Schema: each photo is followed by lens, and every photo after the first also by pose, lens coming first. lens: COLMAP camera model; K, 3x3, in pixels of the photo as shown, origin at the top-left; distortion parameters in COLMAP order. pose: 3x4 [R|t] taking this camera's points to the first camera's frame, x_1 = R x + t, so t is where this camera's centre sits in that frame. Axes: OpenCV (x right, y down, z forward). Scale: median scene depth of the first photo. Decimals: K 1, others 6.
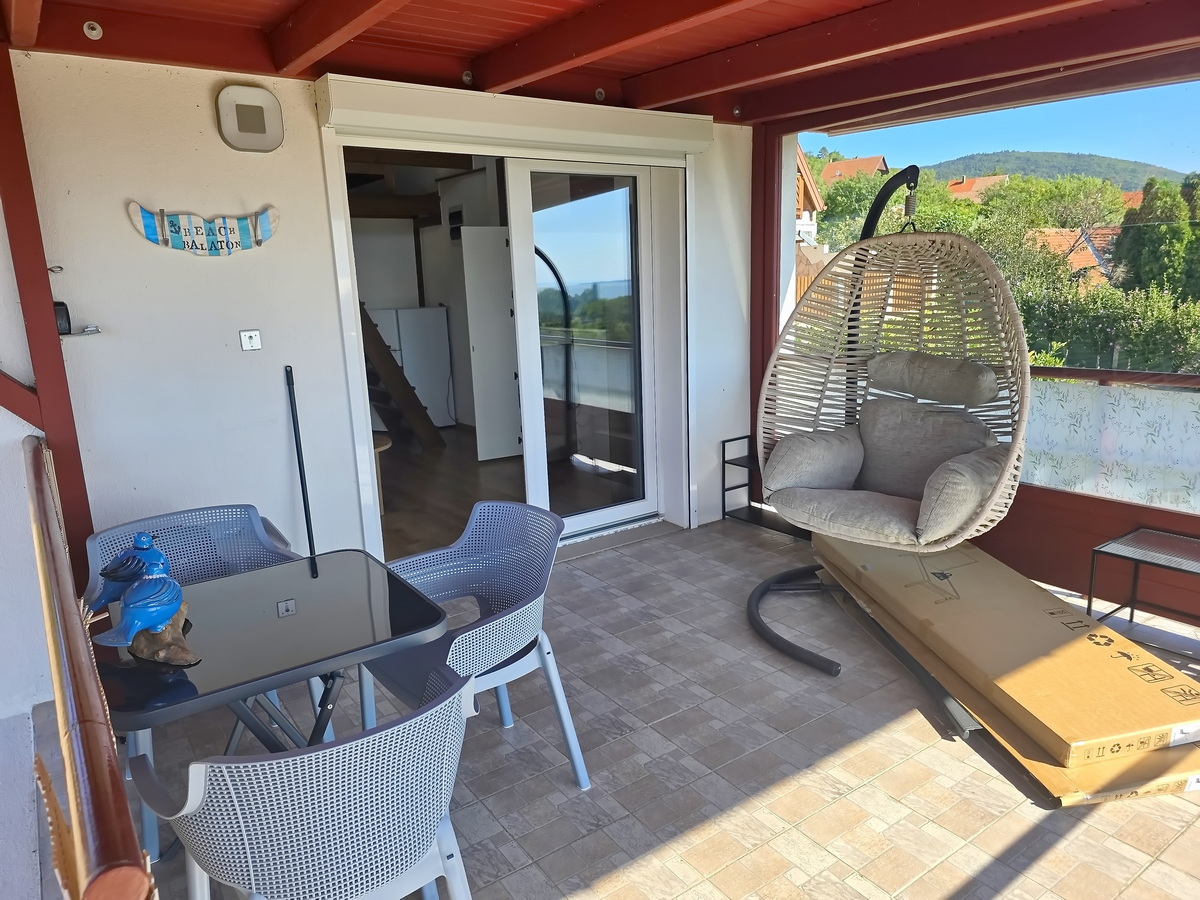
lens RADIAL K [[802.2, 0, 602.1], [0, 802.2, 451.8], [0, 0, 1]] dist [0.060463, -0.056075]
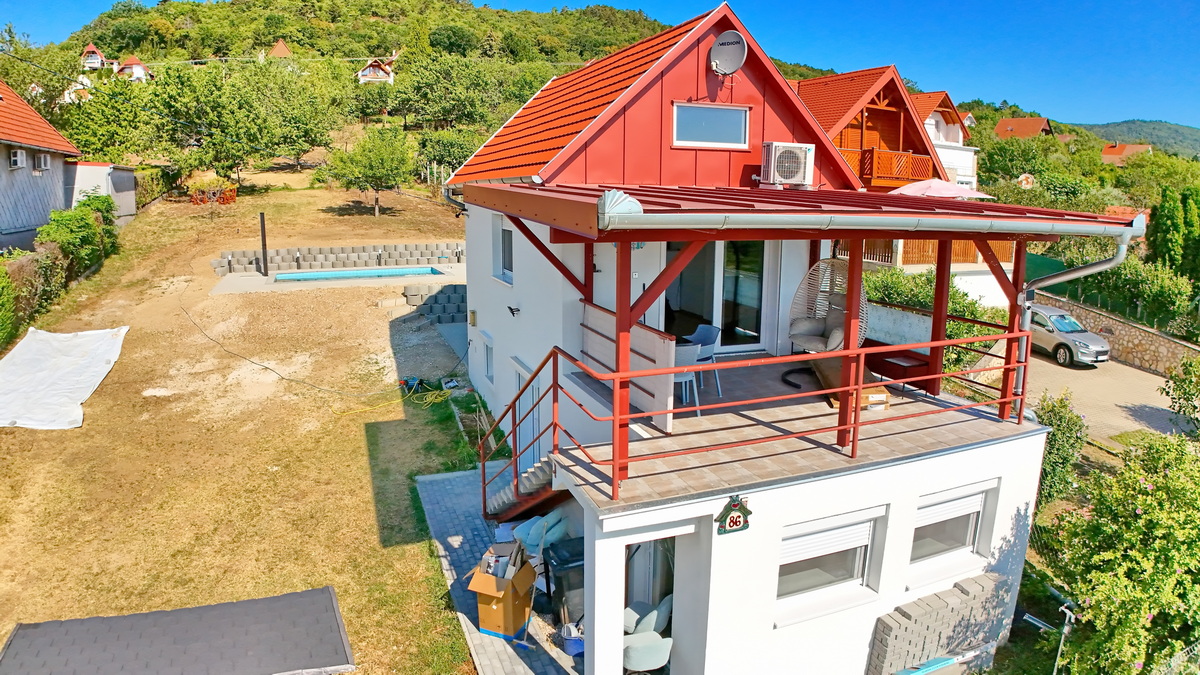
lens RADIAL K [[736.3, 0, 607.6], [0, 736.3, 336.2], [0, 0, 1]] dist [-0.175695, 0.013094]
pose [[0.966781, 0.091030, -0.238847, 0.031116], [-0.095494, 0.995404, -0.007159, 0.022569], [0.237098, 0.029730, 0.971031, -0.301398]]
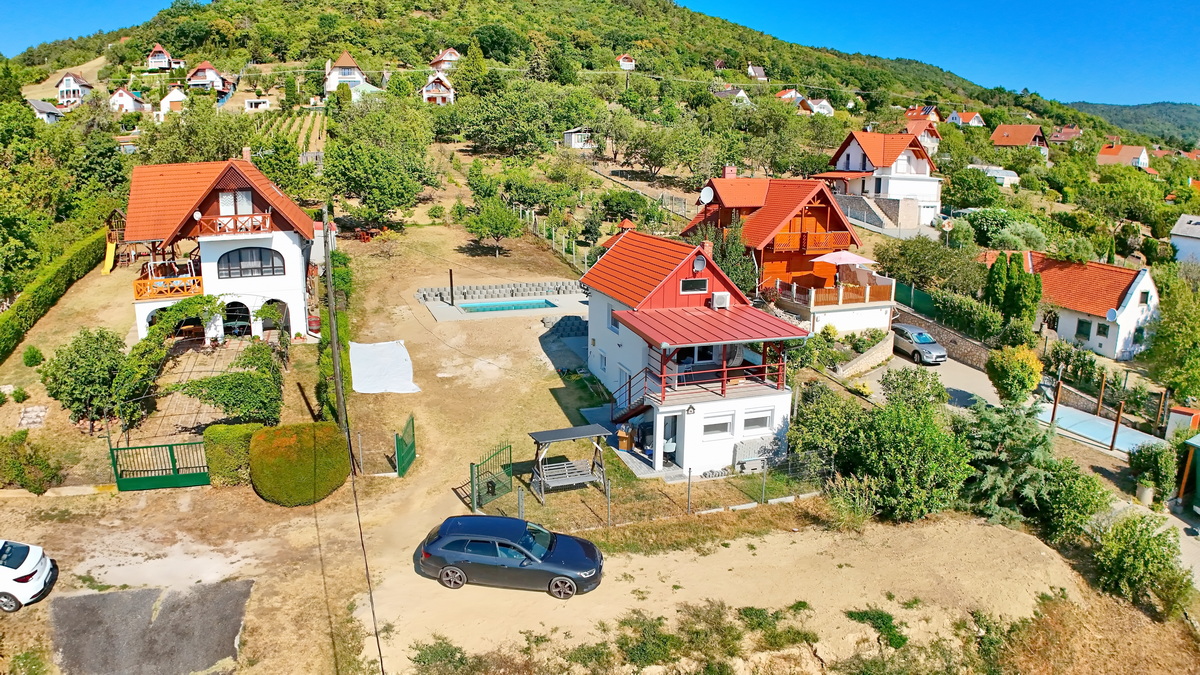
lens RADIAL K [[736.3, 0, 603.4], [0, 736.3, 334.4], [0, 0, 1]] dist [-0.175695, 0.013094]
pose [[0.954776, 0.108892, -0.276670, 0.204415], [-0.105009, 0.994052, 0.028859, -0.057604], [0.278167, 0.001499, 0.960532, -1.226755]]
